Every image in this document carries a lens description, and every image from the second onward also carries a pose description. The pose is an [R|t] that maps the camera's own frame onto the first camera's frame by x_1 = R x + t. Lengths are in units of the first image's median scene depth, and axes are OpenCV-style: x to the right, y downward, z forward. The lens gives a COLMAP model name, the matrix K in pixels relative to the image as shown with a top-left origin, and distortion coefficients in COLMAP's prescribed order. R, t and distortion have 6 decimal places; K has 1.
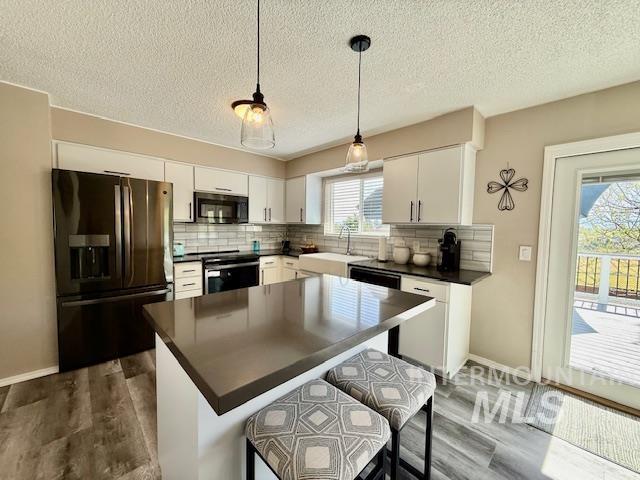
lens RADIAL K [[252.9, 0, 317.5], [0, 252.9, 238.9], [0, 0, 1]] dist [-0.002230, -0.001715]
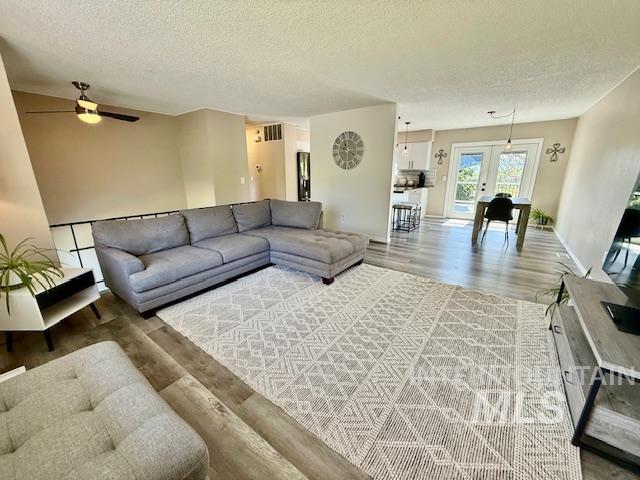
lens RADIAL K [[252.9, 0, 320.1], [0, 252.9, 239.6], [0, 0, 1]] dist [-0.002230, -0.001715]
pose [[0.987061, -0.062151, 0.147813, -1.018928], [0.029619, 0.976634, 0.212857, 0.071238], [-0.157589, -0.205724, 0.965838, -1.636245]]
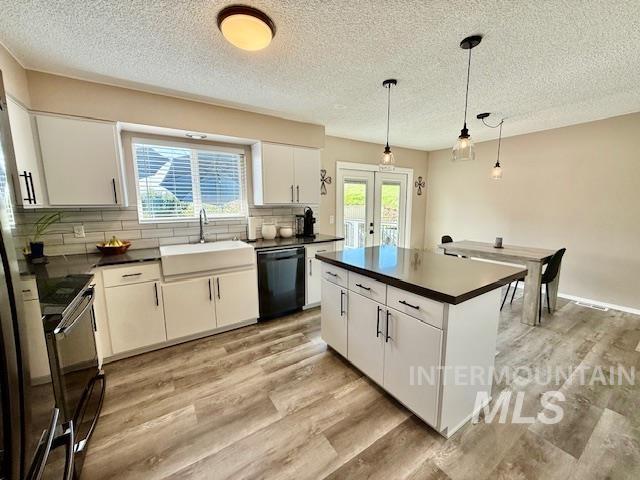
lens RADIAL K [[252.9, 0, 320.7], [0, 252.9, 236.2], [0, 0, 1]] dist [-0.002230, -0.001715]
pose [[0.186524, -0.140550, 0.972345, -0.808013], [0.063339, 0.989375, 0.130862, -0.054037], [-0.980406, 0.037178, 0.193445, 0.615774]]
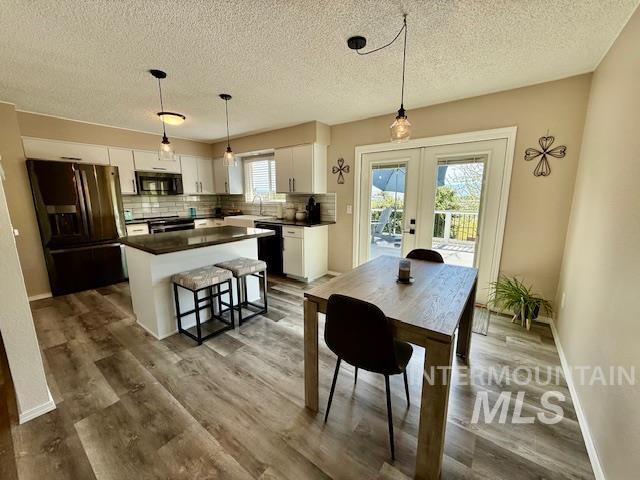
lens RADIAL K [[252.9, 0, 318.8], [0, 252.9, 239.3], [0, 0, 1]] dist [-0.002230, -0.001715]
pose [[0.986041, -0.047855, 0.159478, 0.274986], [0.027517, 0.991473, 0.127375, 0.028572], [-0.164214, -0.121209, 0.978950, -0.588008]]
